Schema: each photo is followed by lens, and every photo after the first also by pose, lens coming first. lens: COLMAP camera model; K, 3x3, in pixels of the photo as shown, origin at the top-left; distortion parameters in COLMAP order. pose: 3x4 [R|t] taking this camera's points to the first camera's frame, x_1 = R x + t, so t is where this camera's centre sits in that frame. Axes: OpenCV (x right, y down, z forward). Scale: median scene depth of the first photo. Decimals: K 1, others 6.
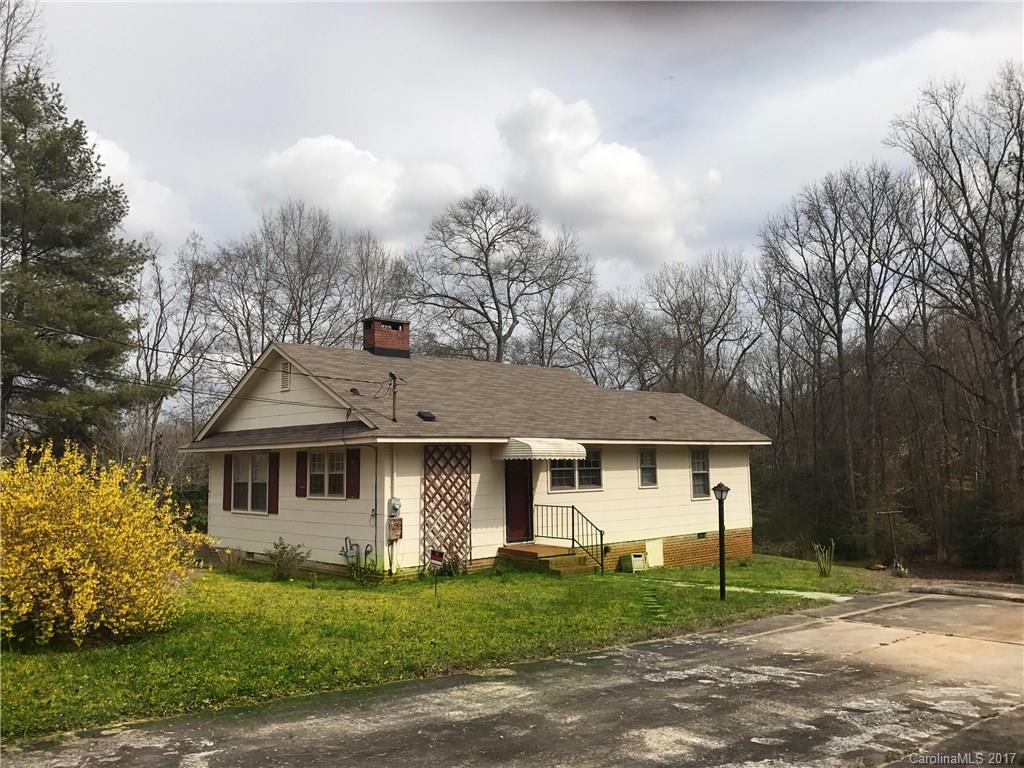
lens RADIAL K [[844.6, 0, 525.7], [0, 844.6, 378.2], [0, 0, 1]] dist [0.093702, -0.135578]
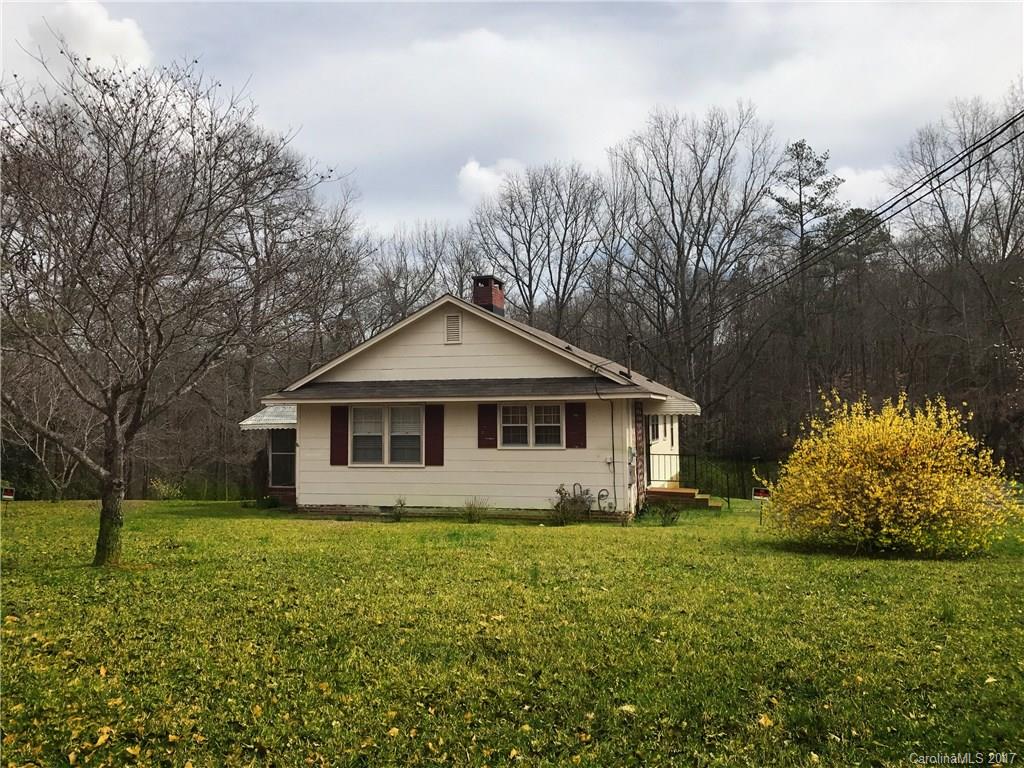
lens RADIAL K [[844.6, 0, 525.7], [0, 844.6, 378.2], [0, 0, 1]] dist [0.093702, -0.135578]
pose [[0.850696, 0.032780, 0.524635, -0.729874], [-0.056734, 0.997949, 0.029639, 0.020752], [-0.522587, -0.054979, 0.850811, 0.104263]]
